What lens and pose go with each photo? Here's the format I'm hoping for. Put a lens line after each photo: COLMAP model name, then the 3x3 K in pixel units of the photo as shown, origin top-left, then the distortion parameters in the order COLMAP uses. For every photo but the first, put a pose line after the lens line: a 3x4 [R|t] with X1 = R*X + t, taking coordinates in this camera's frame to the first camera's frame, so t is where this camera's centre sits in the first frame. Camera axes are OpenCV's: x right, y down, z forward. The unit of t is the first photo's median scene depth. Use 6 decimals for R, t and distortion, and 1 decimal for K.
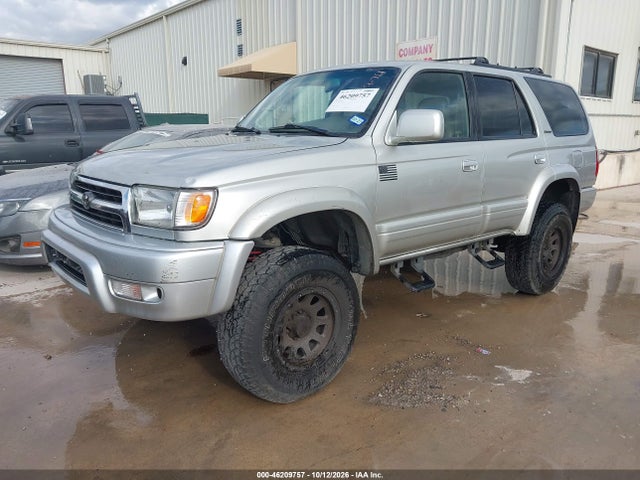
lens RADIAL K [[502.1, 0, 320.0], [0, 502.1, 240.0], [0, 0, 1]] dist [0.006477, -0.007147]
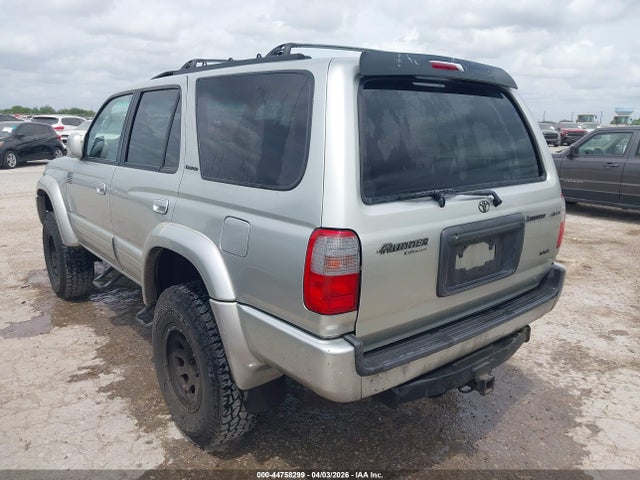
lens RADIAL K [[502.1, 0, 320.0], [0, 502.1, 240.0], [0, 0, 1]] dist [0.006477, -0.007147]
pose [[-0.026477, 0.215498, -0.976145, 1.462384], [-0.212277, 0.953005, 0.216147, -0.412468], [0.976851, 0.212936, 0.020513, 1.629832]]
